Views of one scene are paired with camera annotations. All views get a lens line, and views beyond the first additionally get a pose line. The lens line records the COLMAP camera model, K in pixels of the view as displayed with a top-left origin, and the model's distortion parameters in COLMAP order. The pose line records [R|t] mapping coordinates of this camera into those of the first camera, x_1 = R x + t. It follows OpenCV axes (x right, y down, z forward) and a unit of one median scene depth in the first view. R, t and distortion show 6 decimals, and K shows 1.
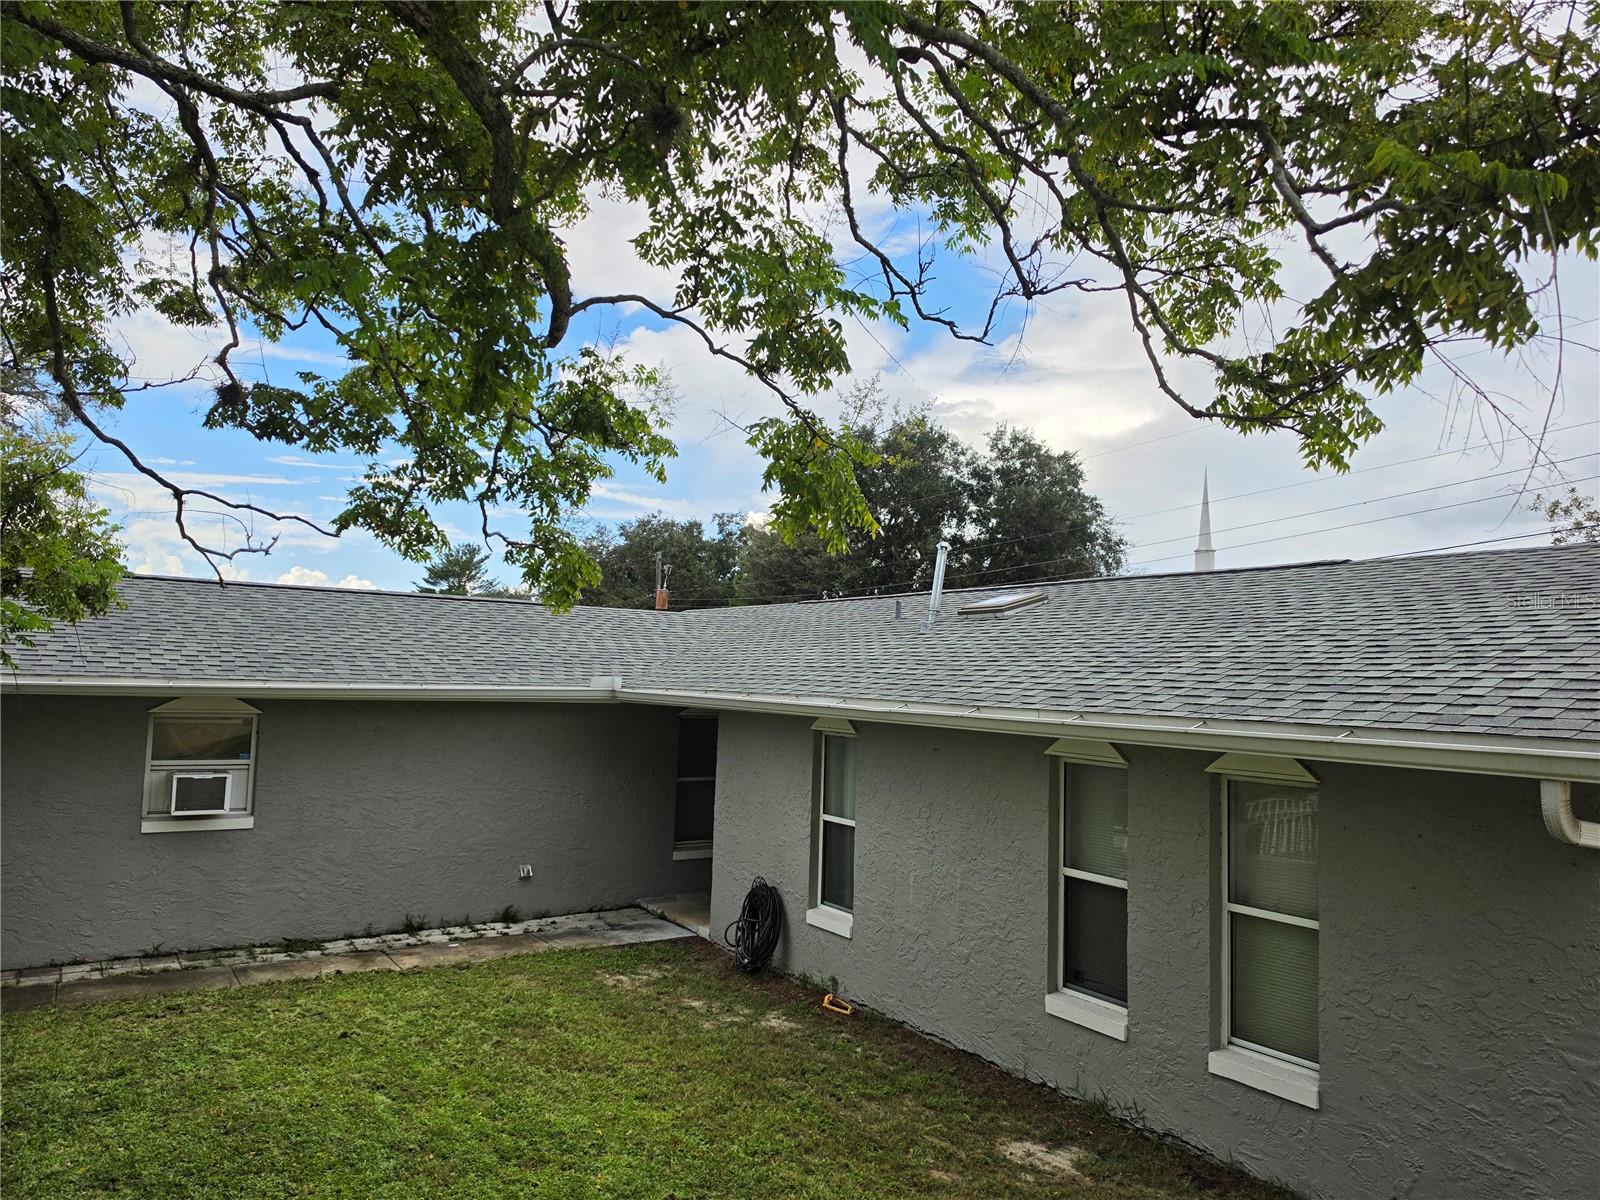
lens RADIAL K [[1069.8, 0, 800.0], [0, 1069.8, 600.0], [0, 0, 1]] dist [-0.000544, -0.020197]
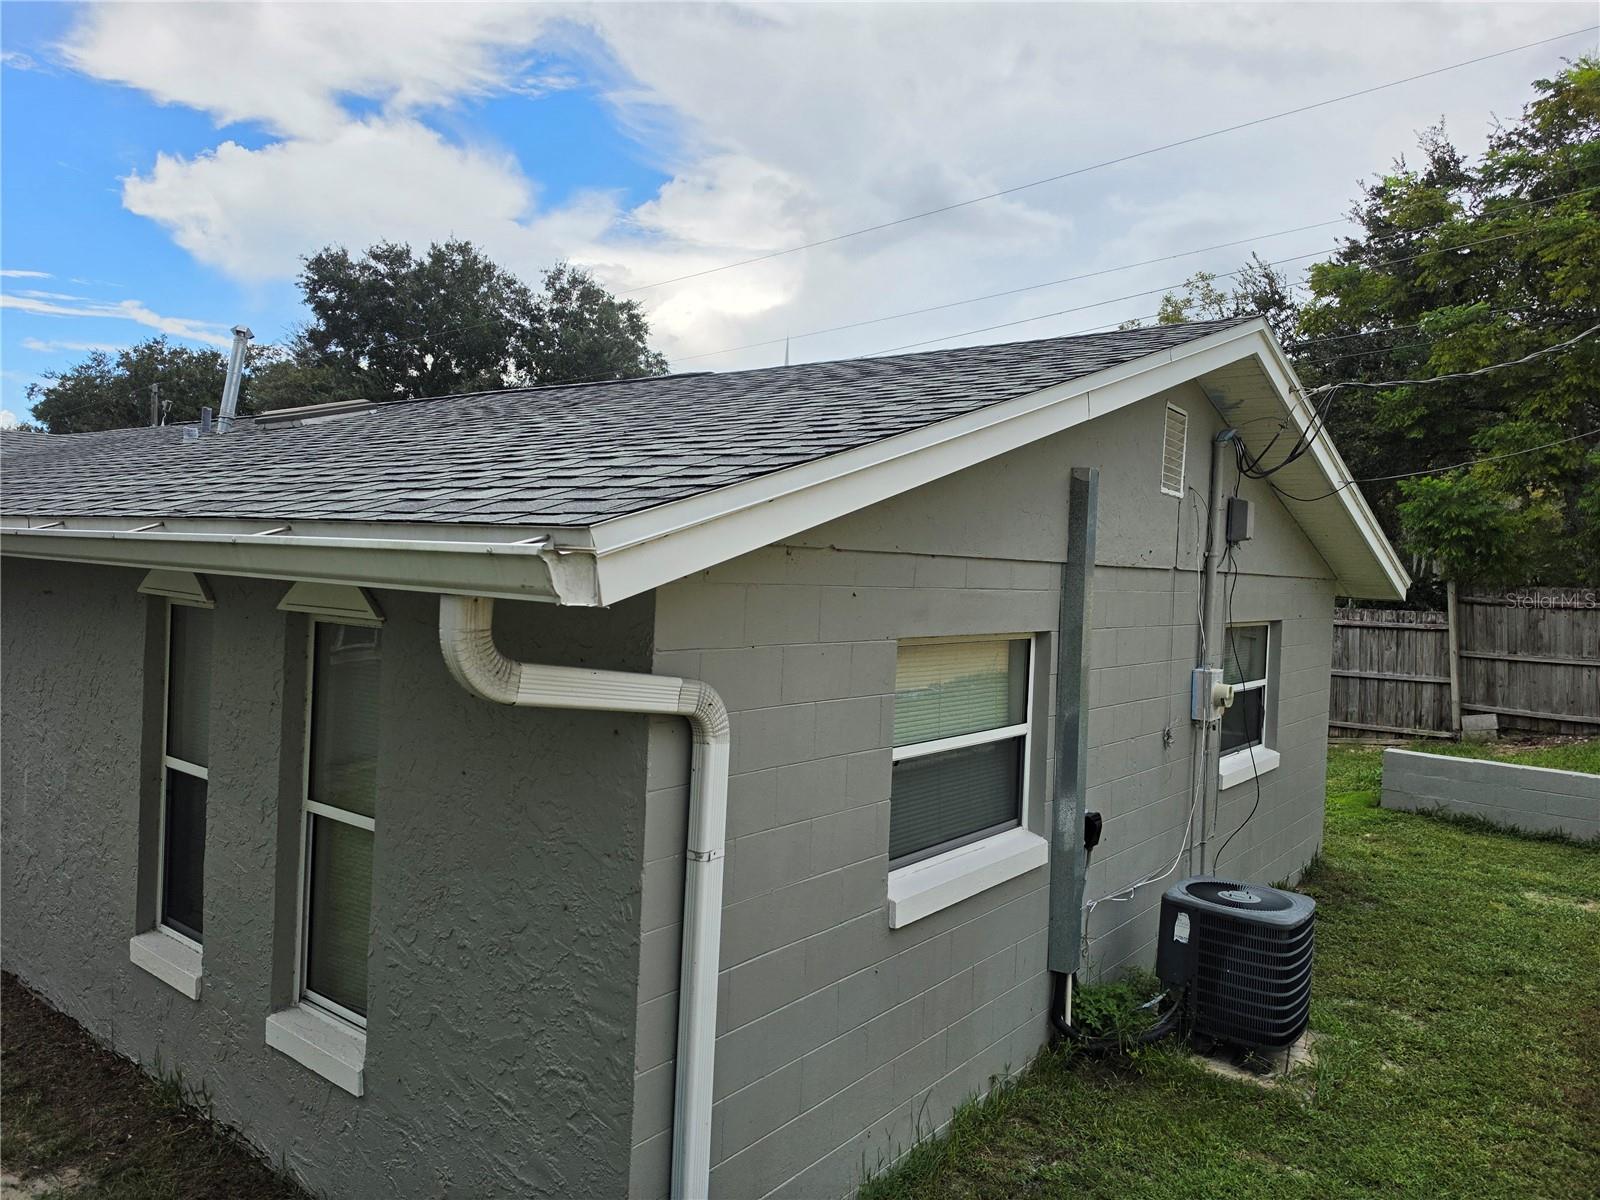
lens RADIAL K [[1116.2, 0, 803.1], [0, 1116.2, 538.0], [0, 0, 1]] dist [0.008252, -0.087818]
pose [[0.933284, 0.022910, 0.358407, 0.396444], [-0.046134, 0.997343, 0.056378, 0.057166], [-0.356163, -0.069151, 0.931862, 0.218280]]
